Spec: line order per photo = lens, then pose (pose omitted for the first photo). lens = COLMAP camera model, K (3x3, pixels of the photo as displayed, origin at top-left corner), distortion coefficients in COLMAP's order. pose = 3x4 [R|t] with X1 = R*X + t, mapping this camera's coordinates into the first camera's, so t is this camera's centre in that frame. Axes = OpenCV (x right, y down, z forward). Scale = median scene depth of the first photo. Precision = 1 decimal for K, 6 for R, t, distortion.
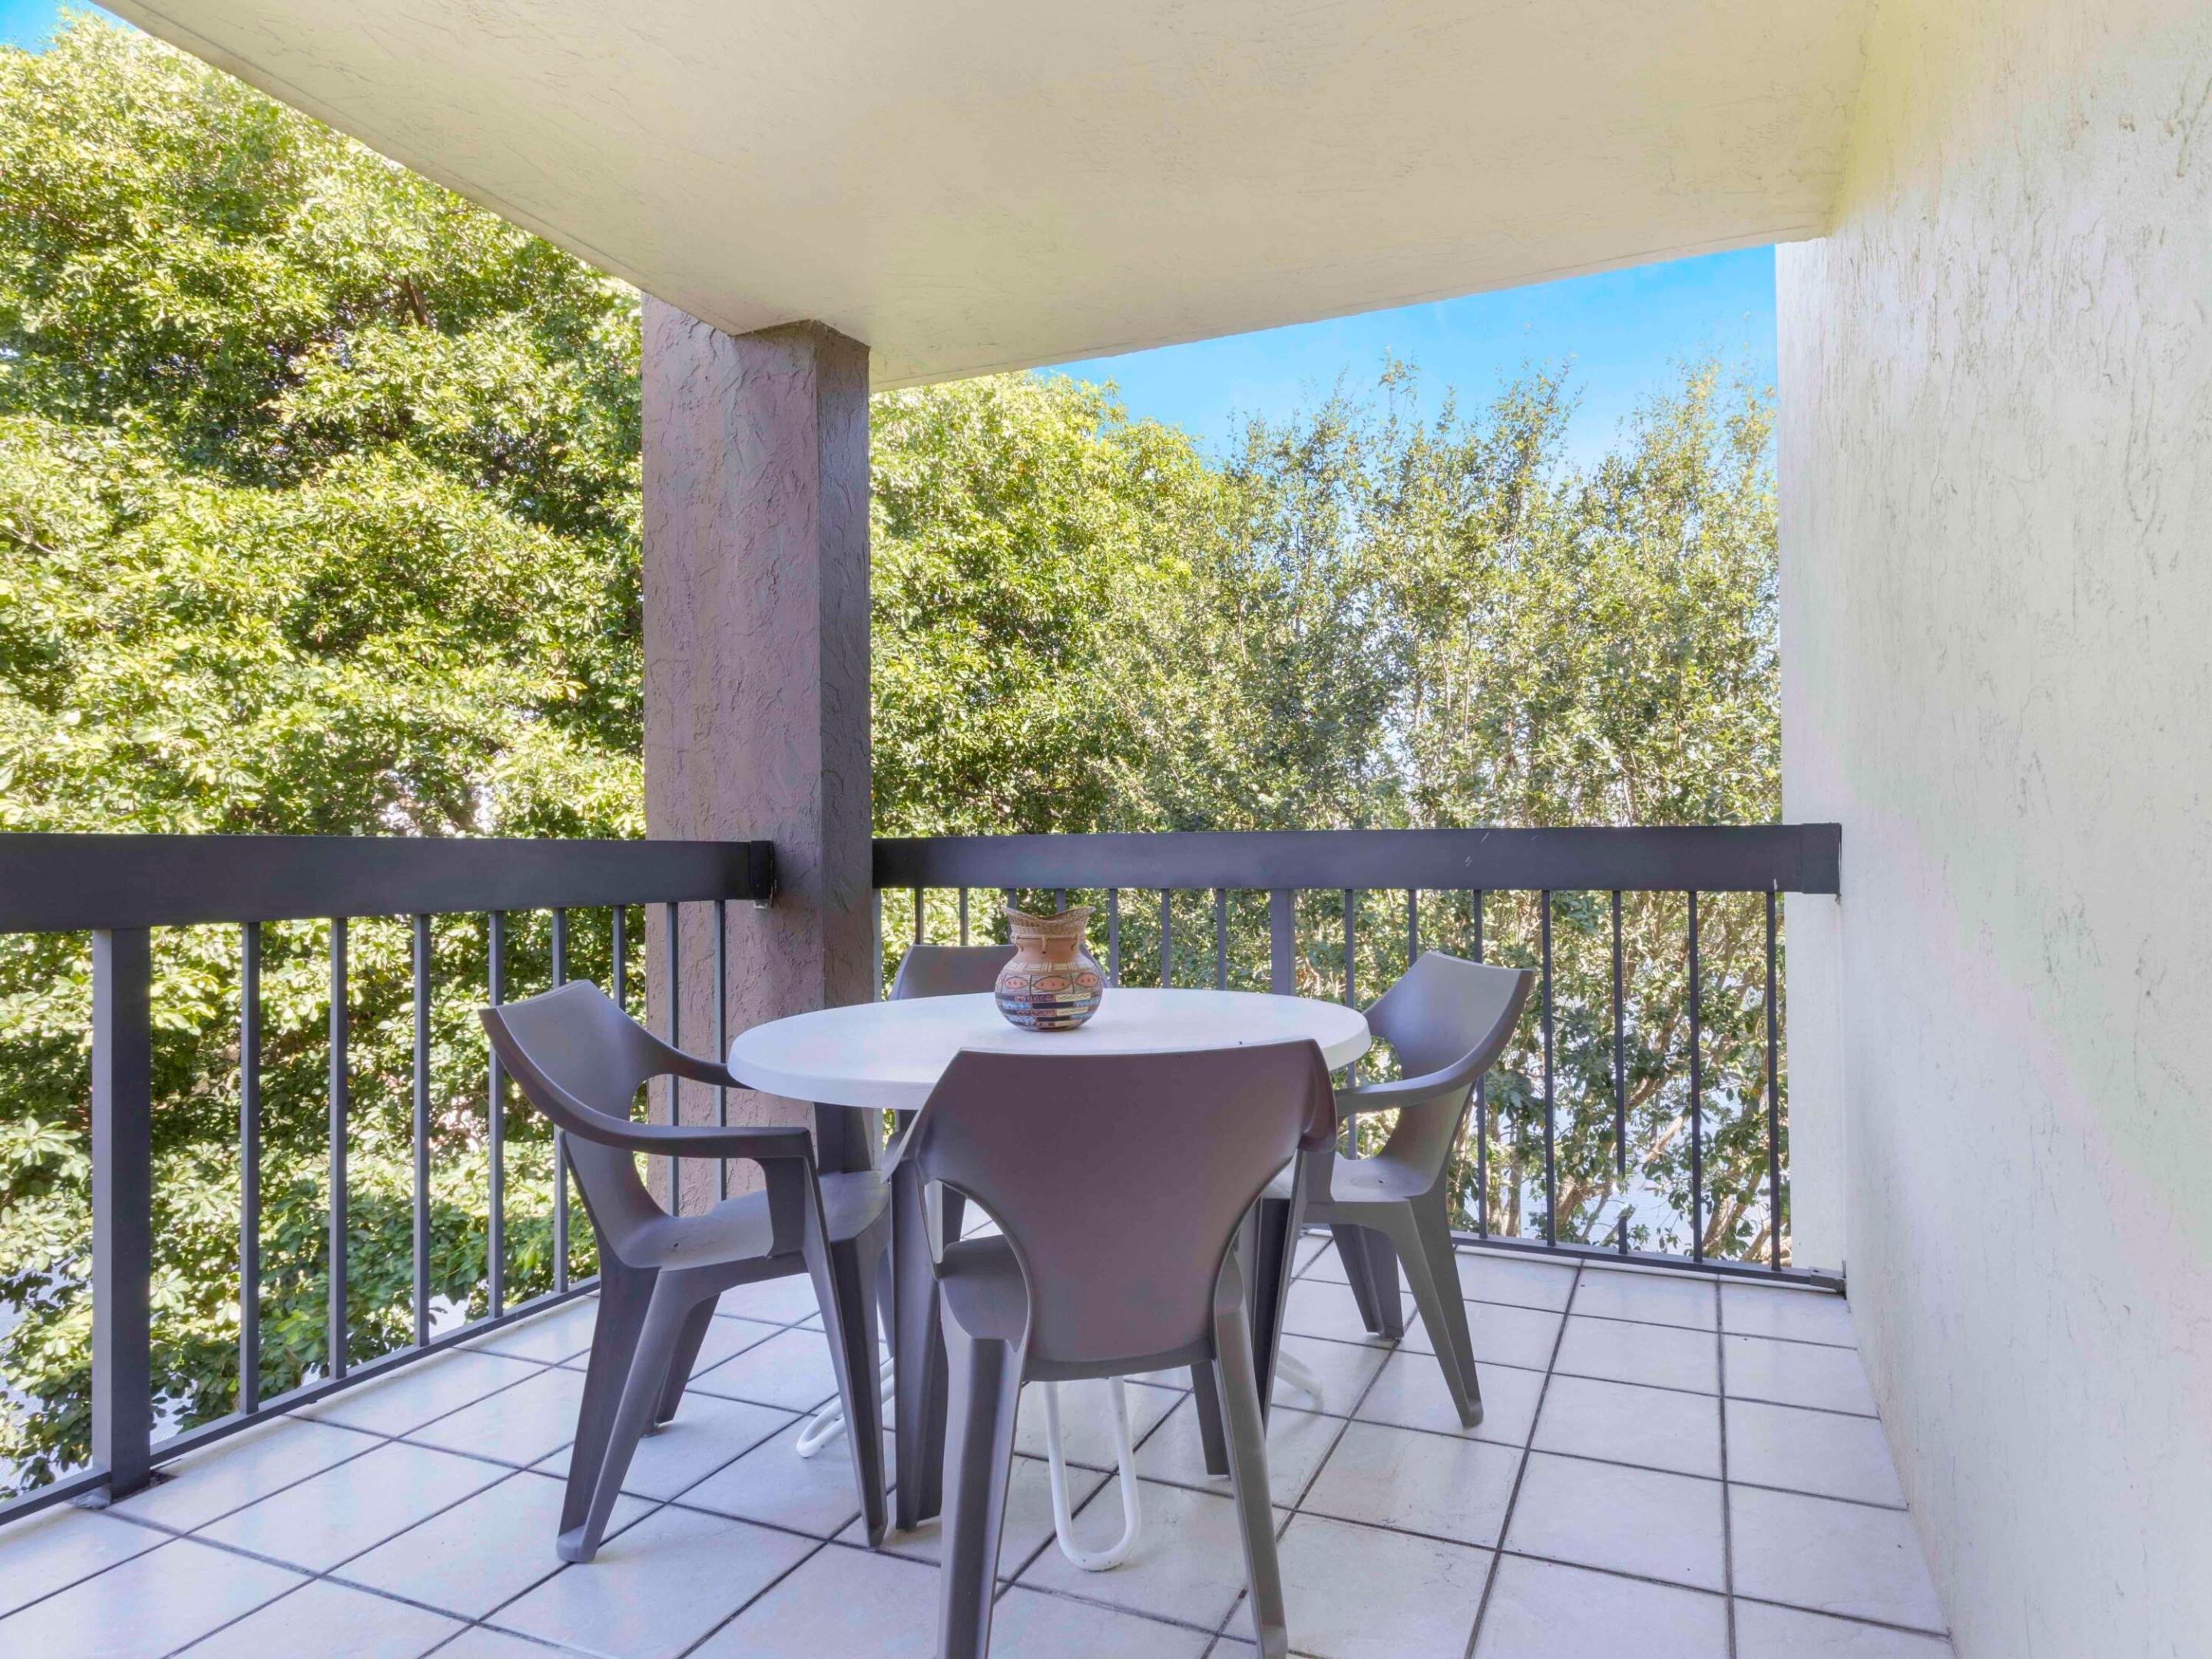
lens RADIAL K [[1187.9, 0, 1244.9], [0, 1187.9, 849.2], [0, 0, 1]] dist [0.001544, 0.002229]
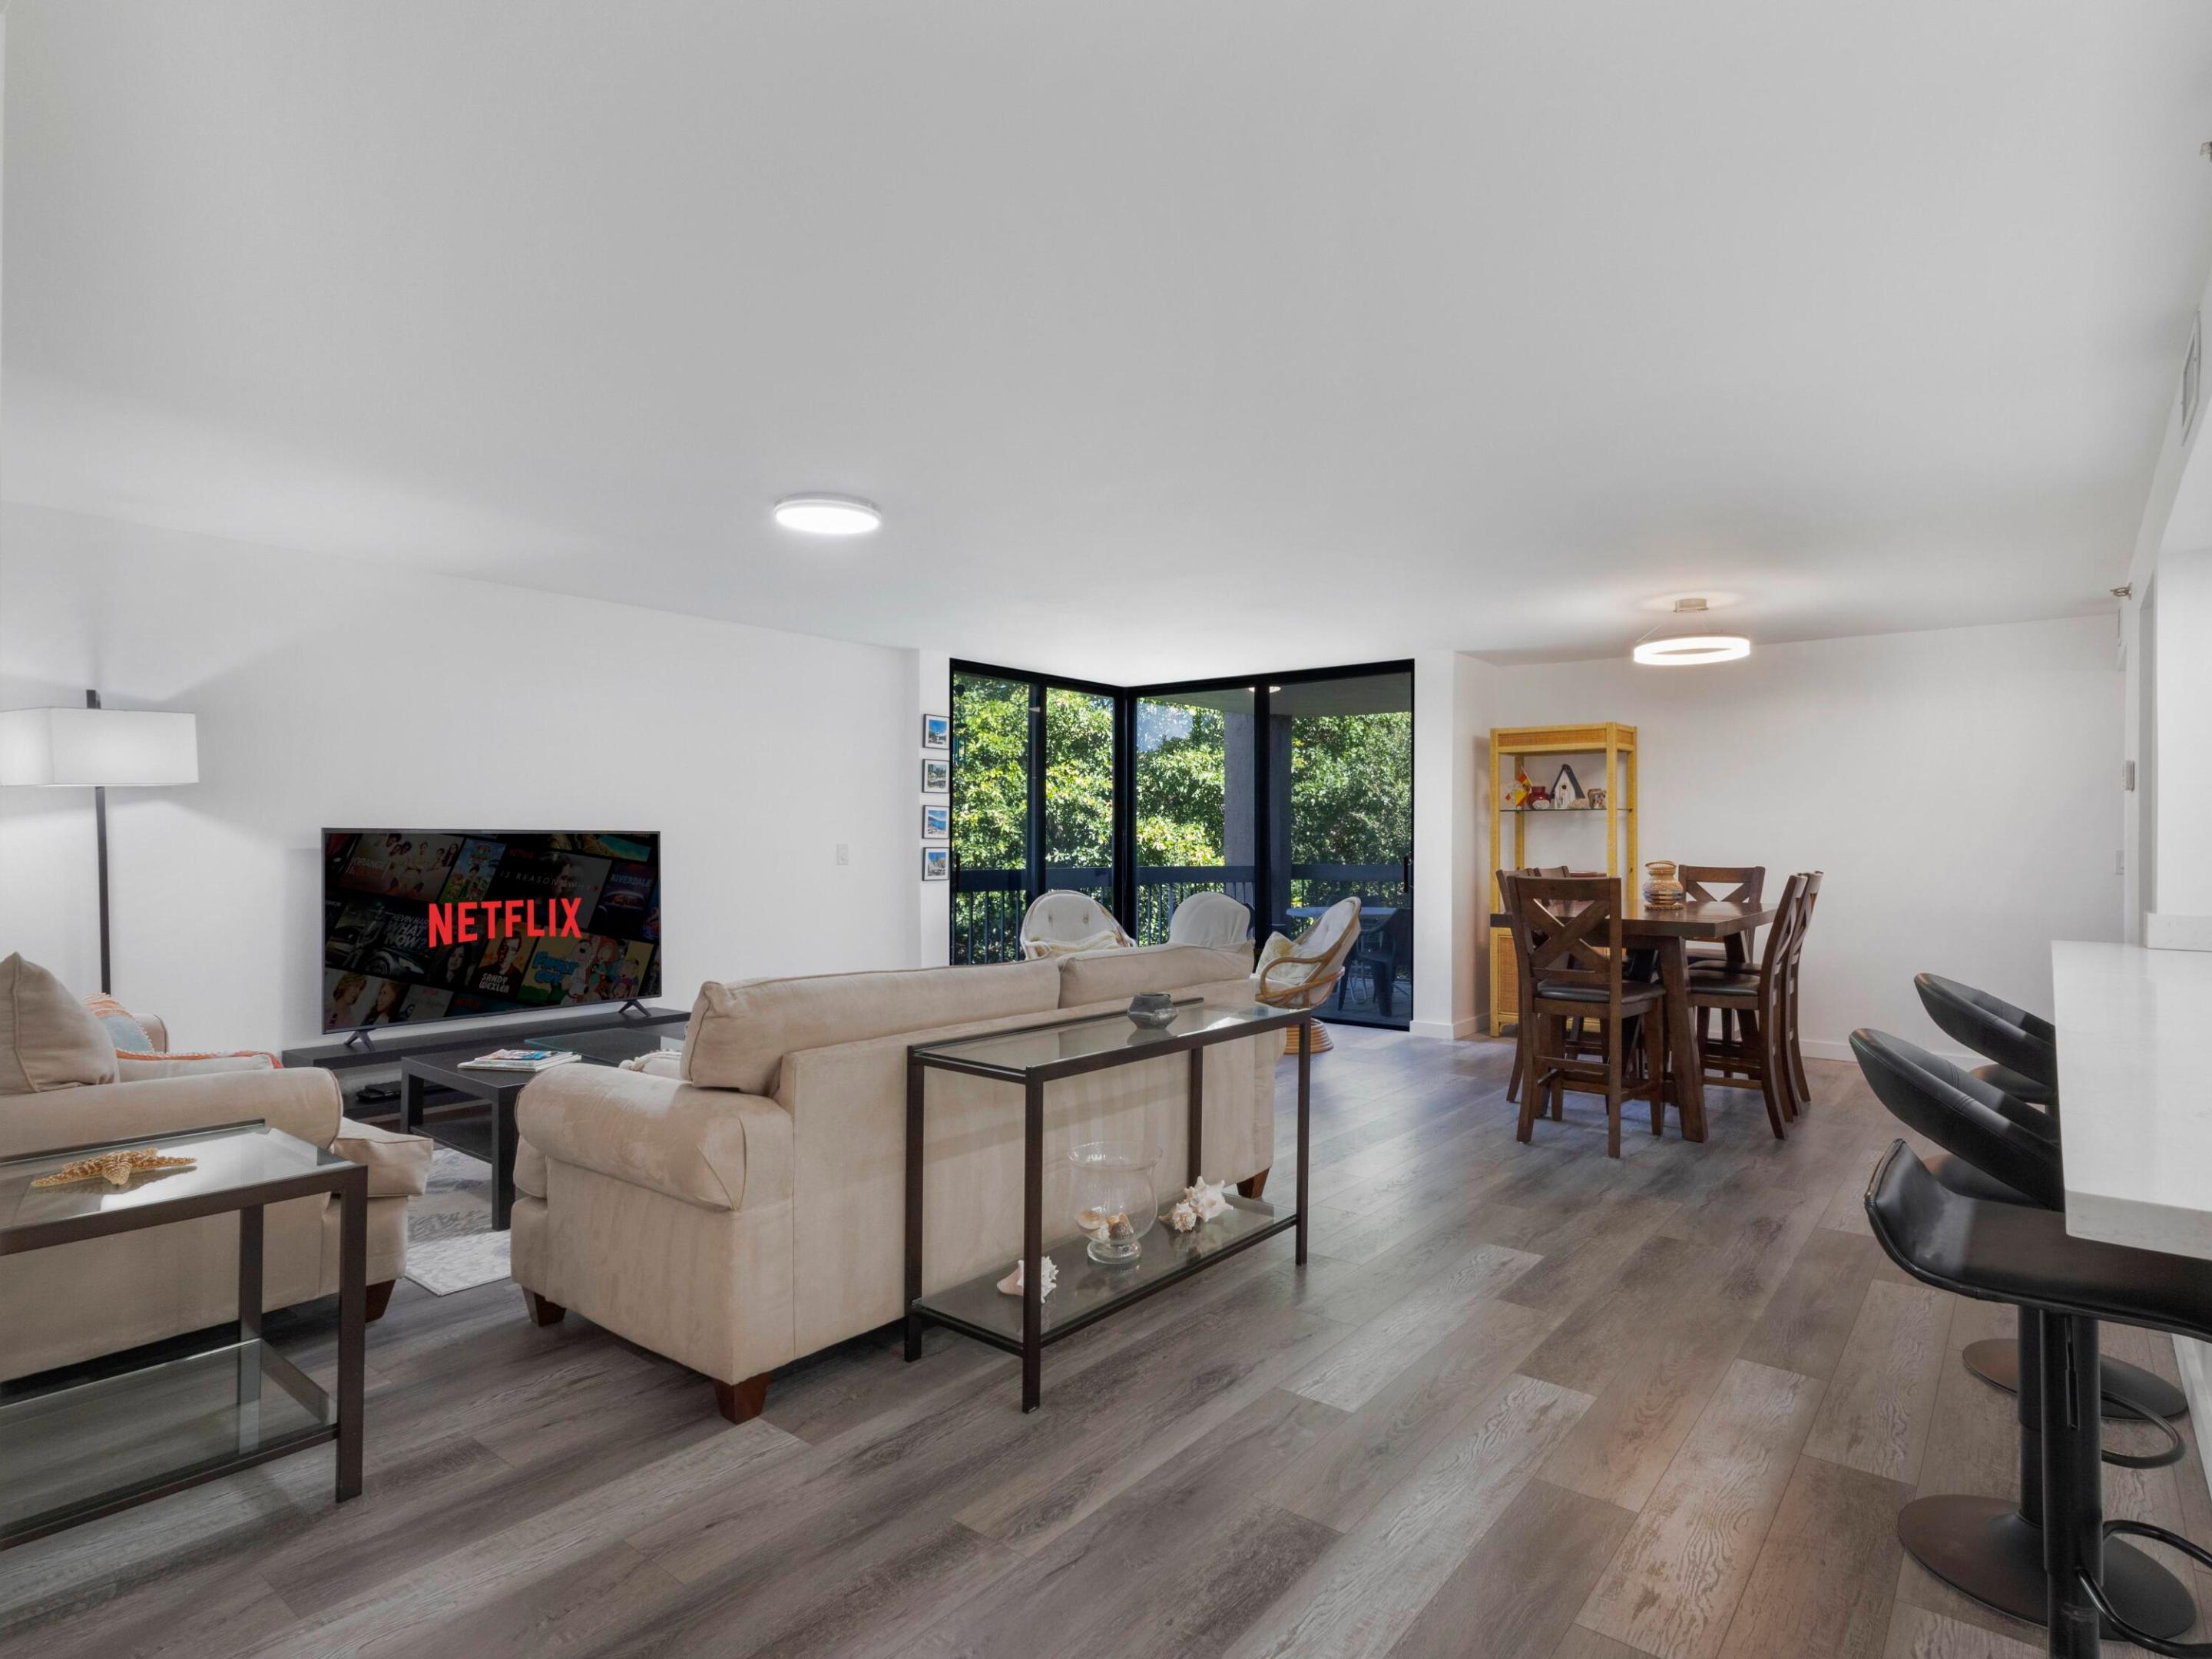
lens RADIAL K [[1179.2, 0, 1143.3], [0, 1179.2, 825.8], [0, 0, 1]] dist [0.002229, 0.000821]
pose [[0.954904, 0.009400, -0.296764, 0.151507], [-0.012602, 0.999881, -0.008879, -0.045547], [0.296646, 0.012219, 0.954909, -1.258650]]
